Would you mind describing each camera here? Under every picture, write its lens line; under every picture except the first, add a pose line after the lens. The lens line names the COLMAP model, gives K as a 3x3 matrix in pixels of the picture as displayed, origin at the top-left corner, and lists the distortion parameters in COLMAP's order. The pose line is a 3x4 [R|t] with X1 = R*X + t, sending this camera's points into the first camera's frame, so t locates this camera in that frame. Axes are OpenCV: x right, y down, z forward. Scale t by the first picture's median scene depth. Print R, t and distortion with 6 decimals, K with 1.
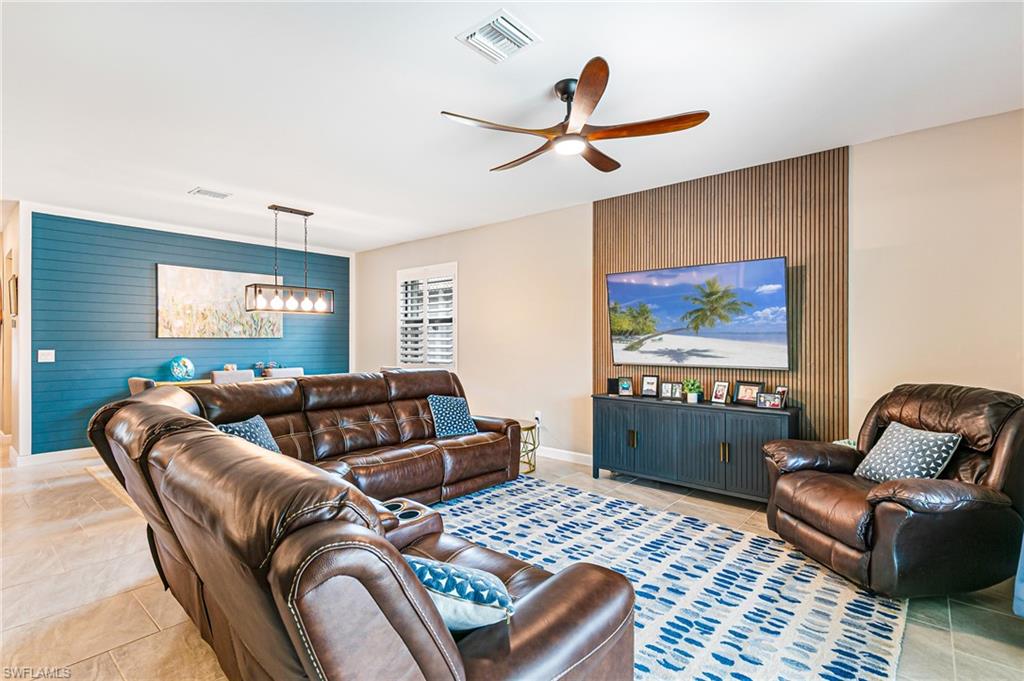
lens RADIAL K [[478.6, 0, 516.0], [0, 478.6, 340.9], [0, 0, 1]] dist [0.000641, 0.000094]
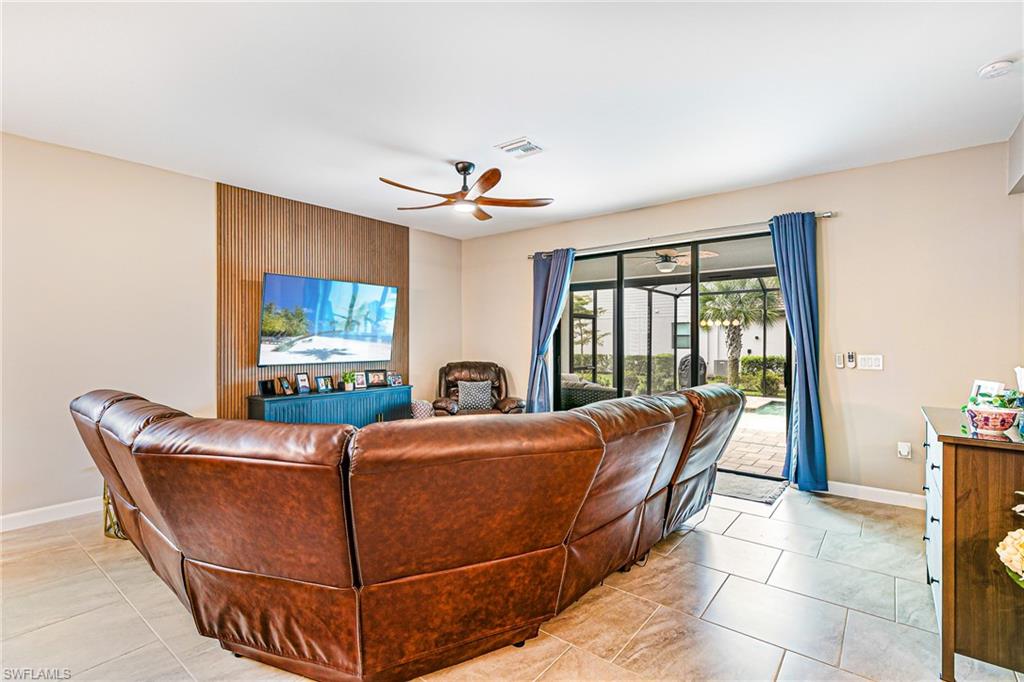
lens RADIAL K [[478.6, 0, 516.0], [0, 478.6, 341.4], [0, 0, 1]] dist [0.000641, 0.000094]
pose [[-0.037960, -0.003209, 0.999274, -0.831956], [0.000353, 0.999995, 0.003225, -0.004383], [-0.999279, 0.000475, -0.037958, 0.558437]]
